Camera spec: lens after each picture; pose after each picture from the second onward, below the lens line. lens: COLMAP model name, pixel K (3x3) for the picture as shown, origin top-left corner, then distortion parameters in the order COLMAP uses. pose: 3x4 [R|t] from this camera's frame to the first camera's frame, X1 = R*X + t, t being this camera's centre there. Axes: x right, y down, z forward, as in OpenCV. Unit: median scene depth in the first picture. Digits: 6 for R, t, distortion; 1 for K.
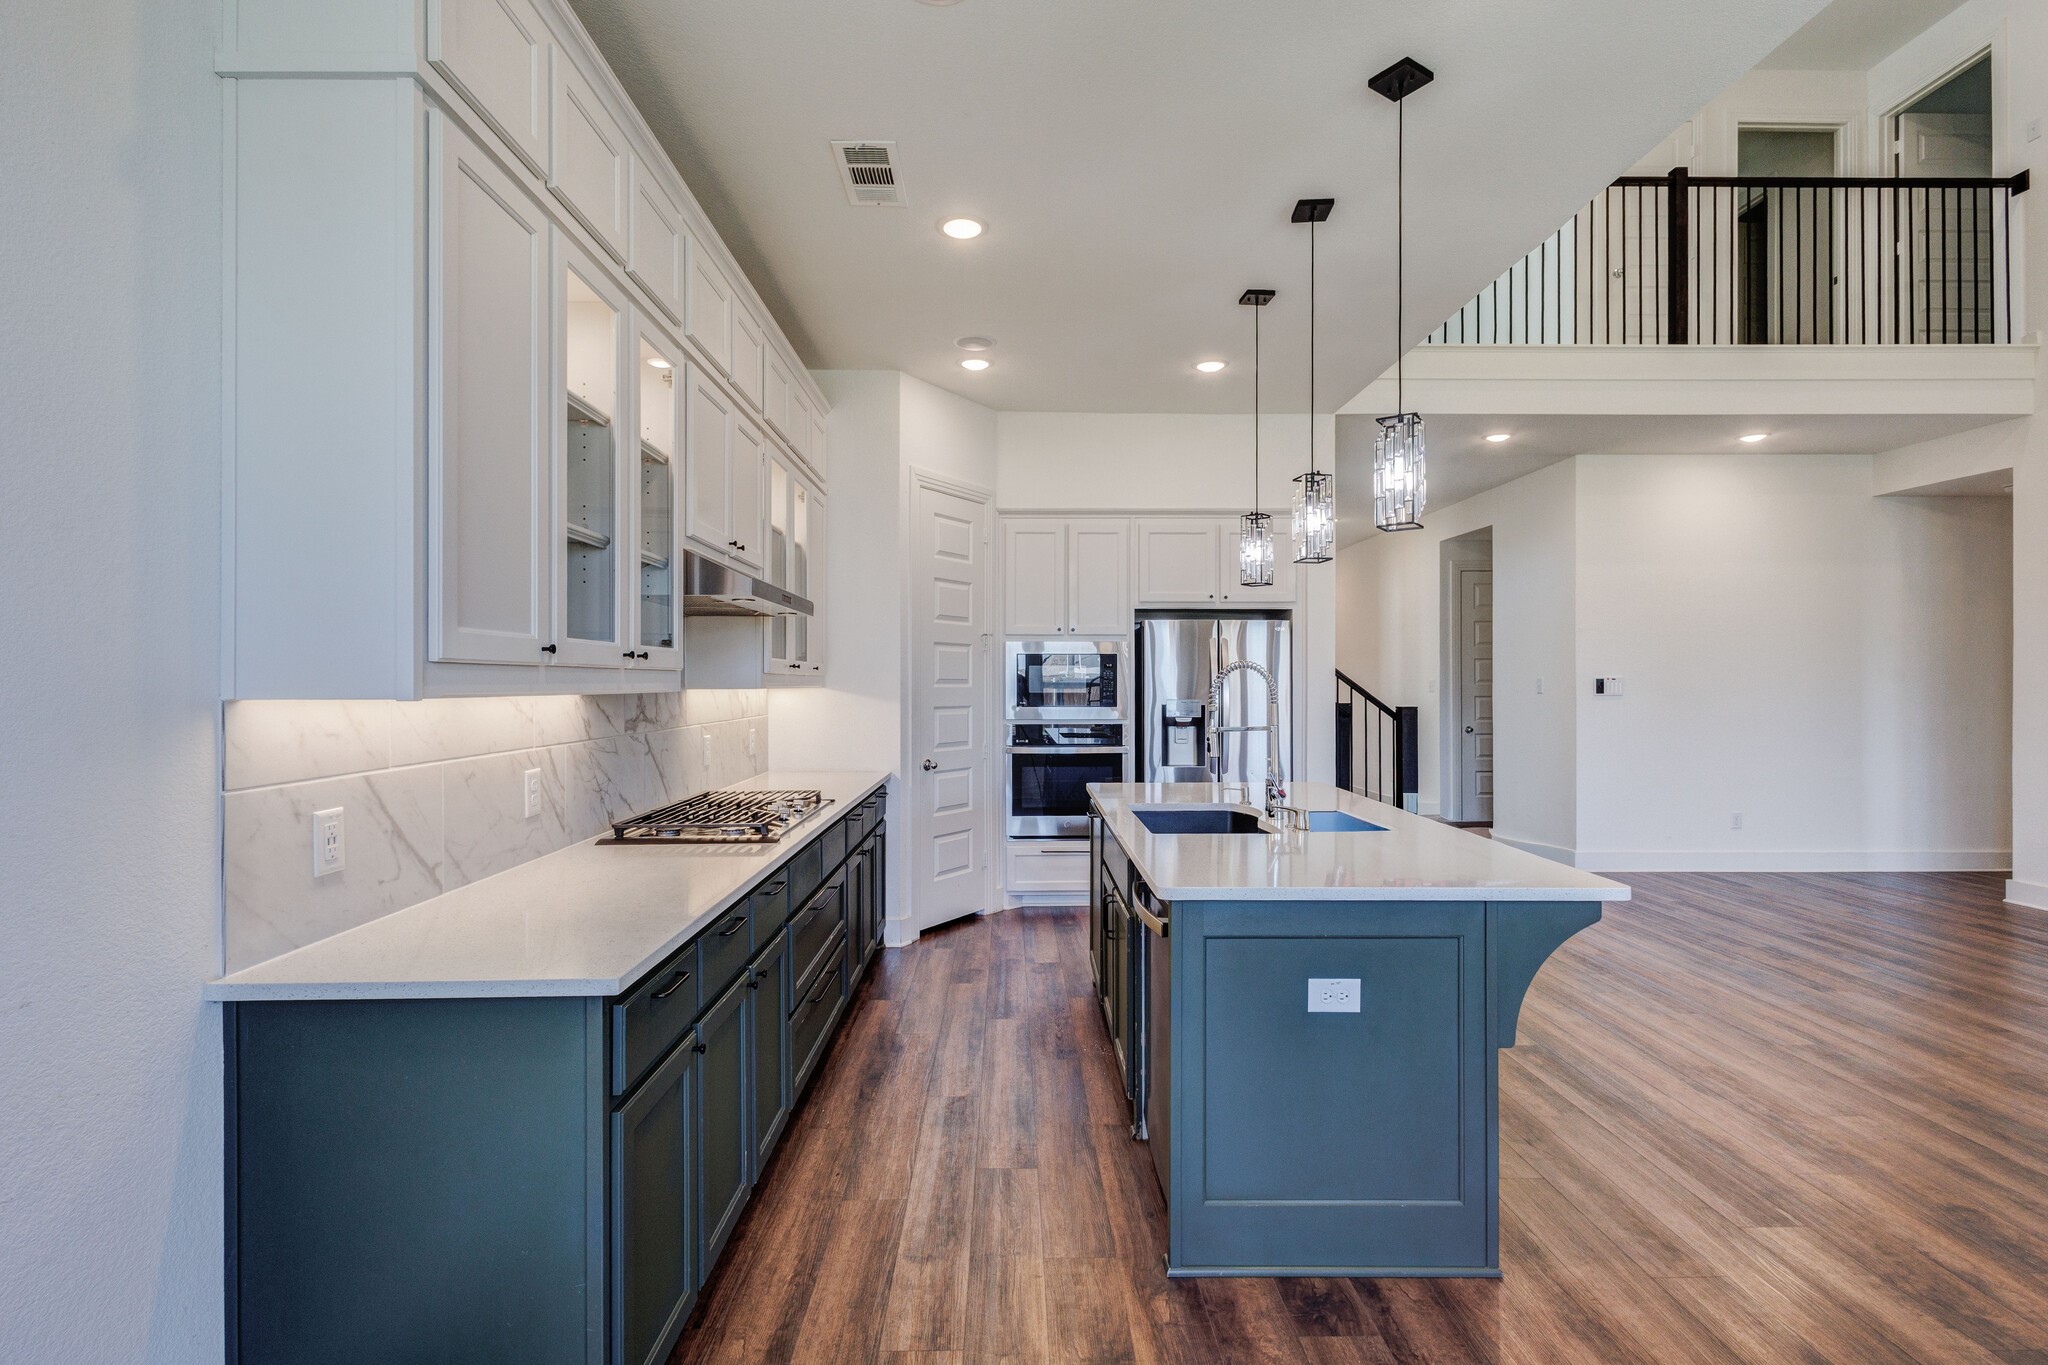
lens RADIAL K [[959.8, 0, 1024.0], [0, 959.8, 682.5], [0, 0, 1]] dist [0.003873, -0.000016]
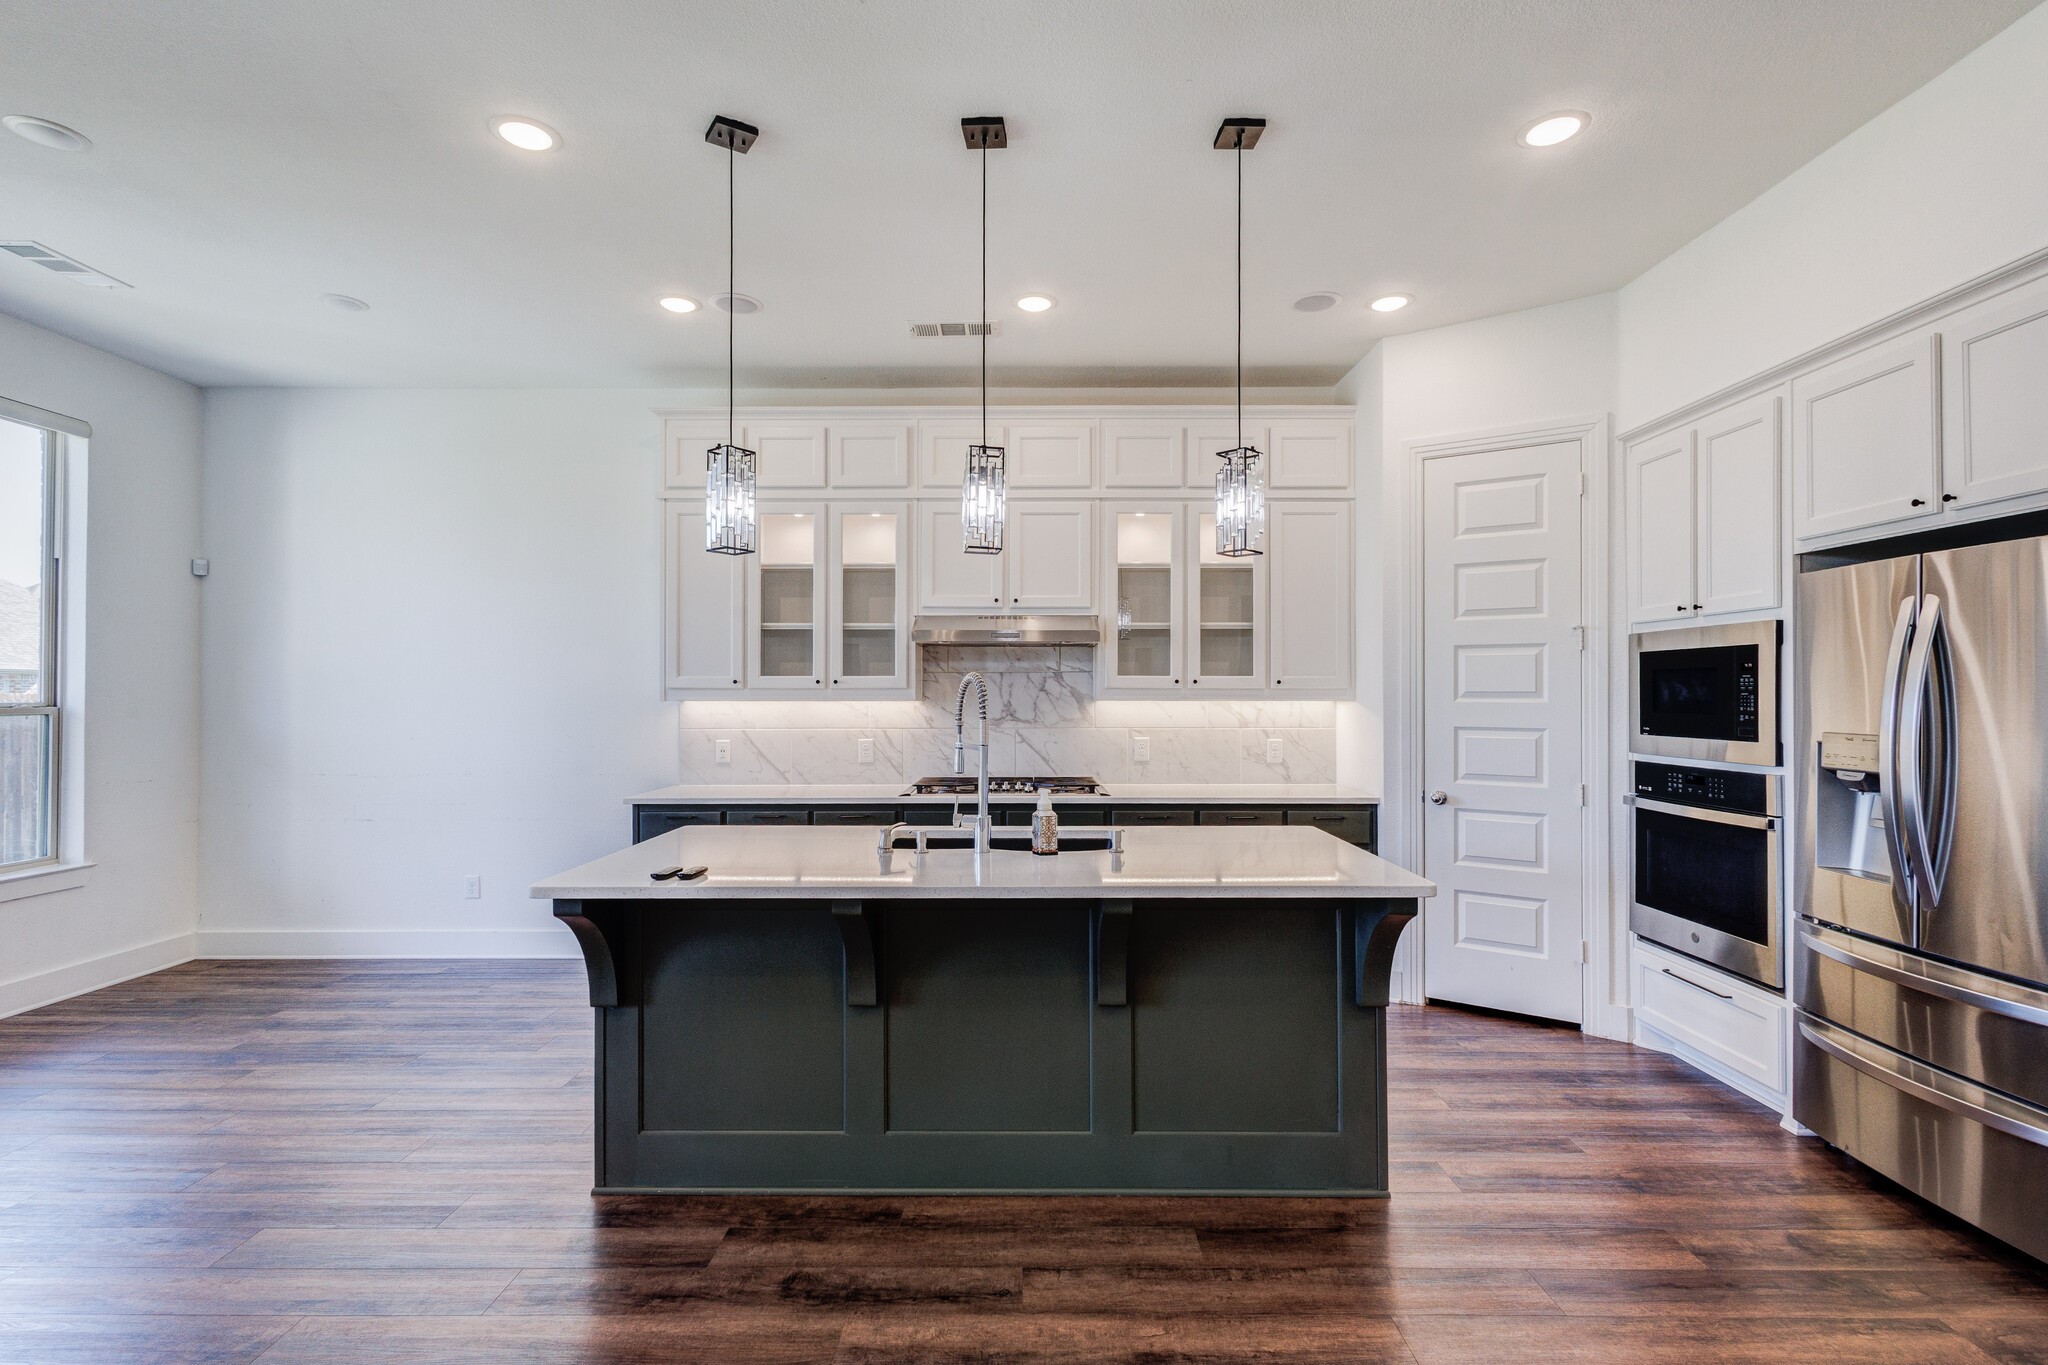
lens RADIAL K [[959.8, 0, 1024.0], [0, 959.8, 682.5], [0, 0, 1]] dist [0.003873, -0.000016]
pose [[-0.015914, -0.009457, -0.999829, 0.728598], [-0.000073, 0.999955, -0.009457, -0.003825], [0.999873, -0.000078, -0.015914, 0.674390]]
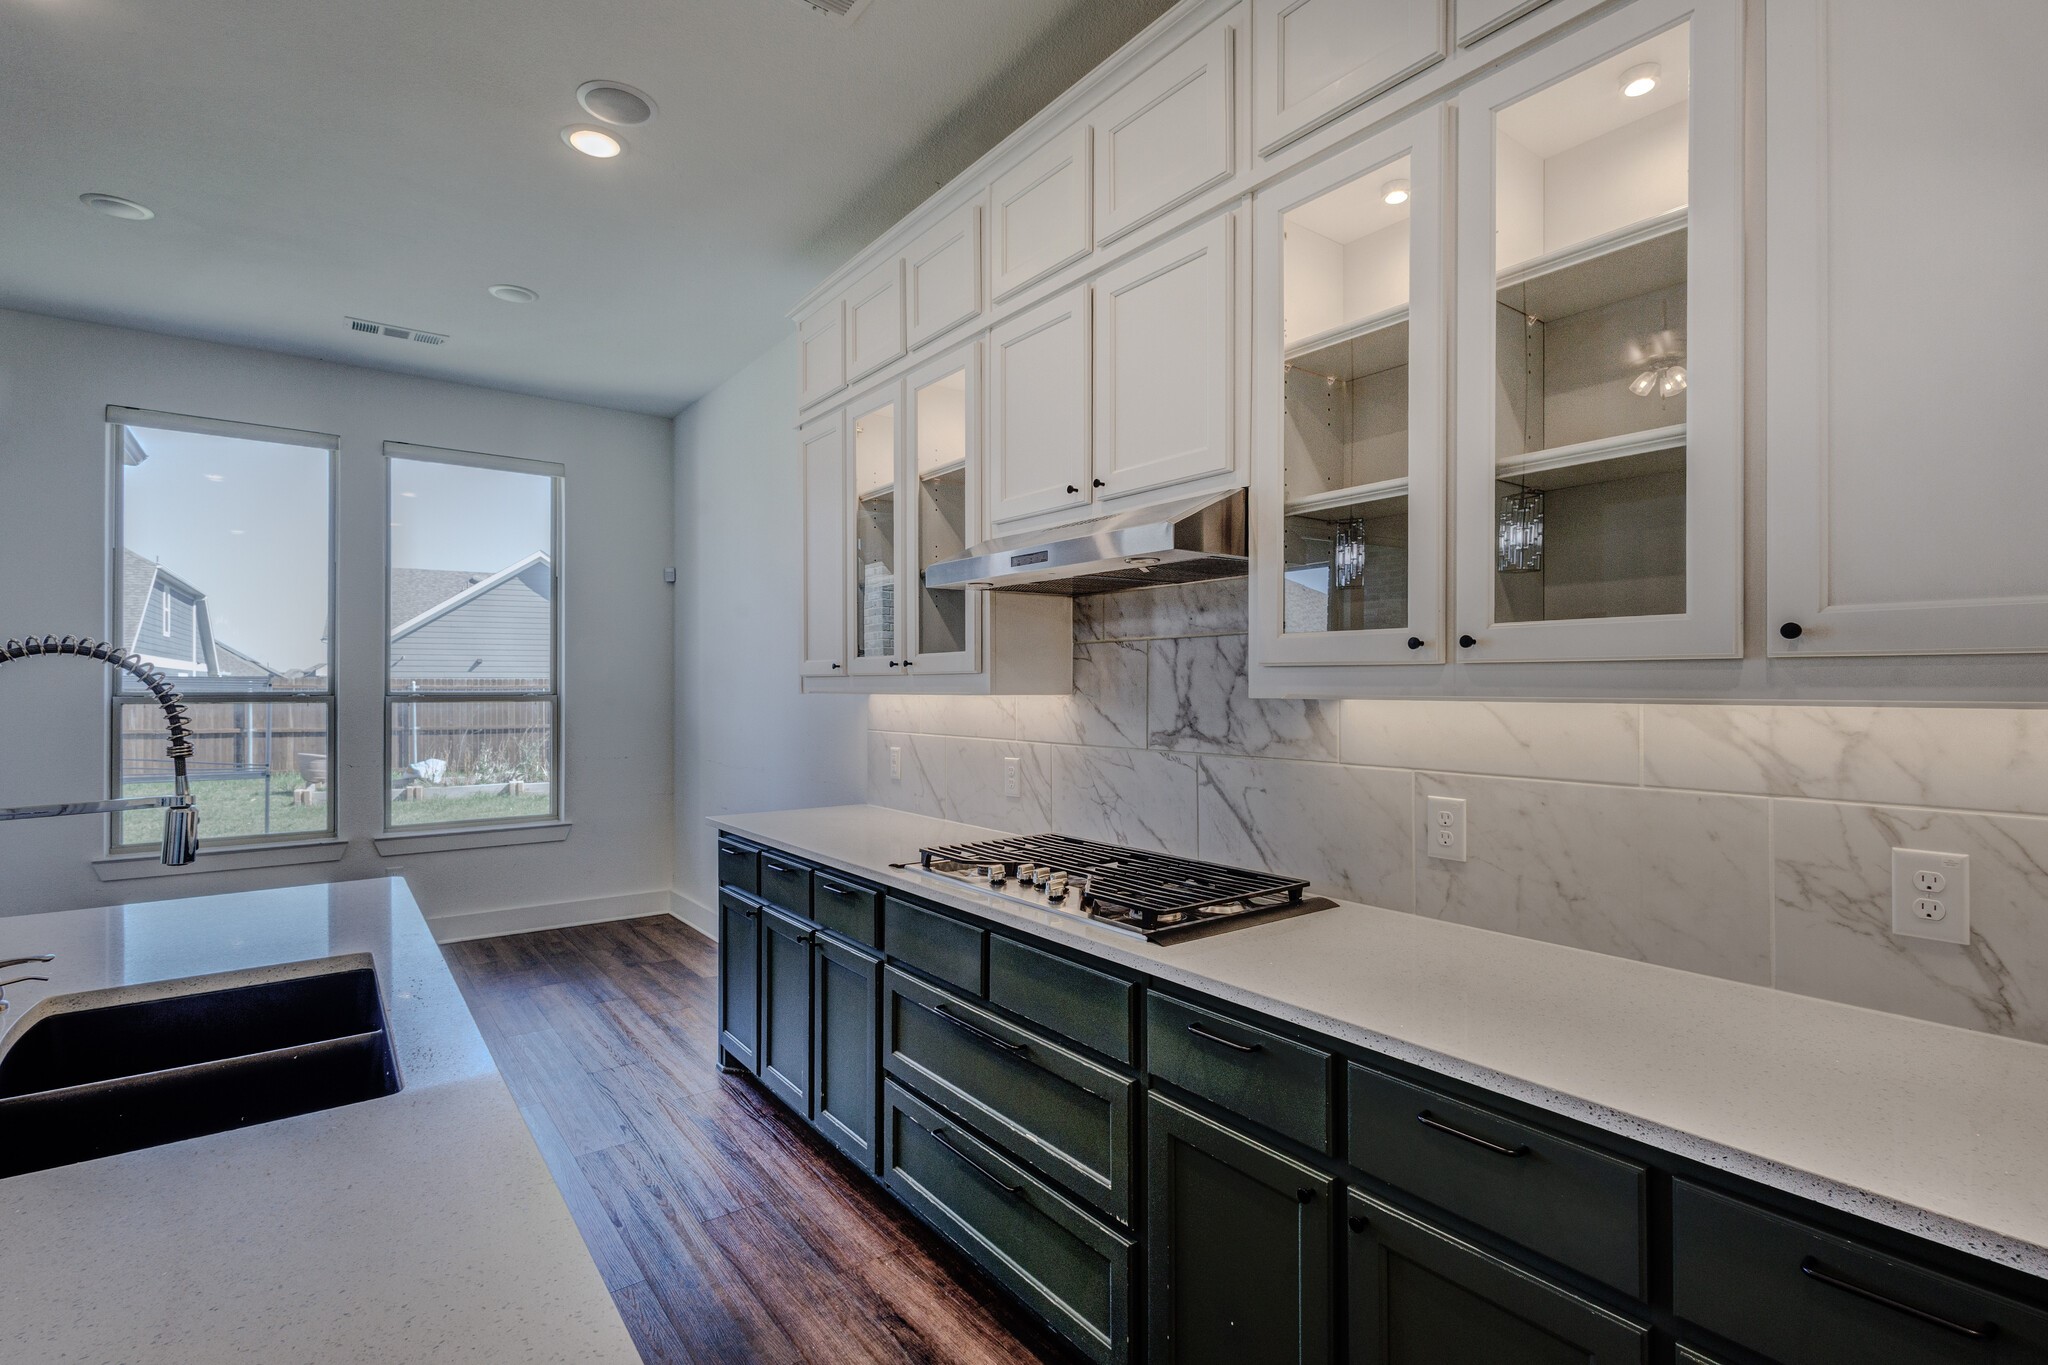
lens RADIAL K [[977.8, 0, 1014.9], [0, 977.8, 682.7], [0, 0, 1]] dist [0.003447, 0.000425]
pose [[-0.815155, 0.002364, -0.579238, 0.094741], [0.003507, 0.999993, -0.000855, -0.000894], [0.579232, -0.002728, -0.815158, 0.989974]]
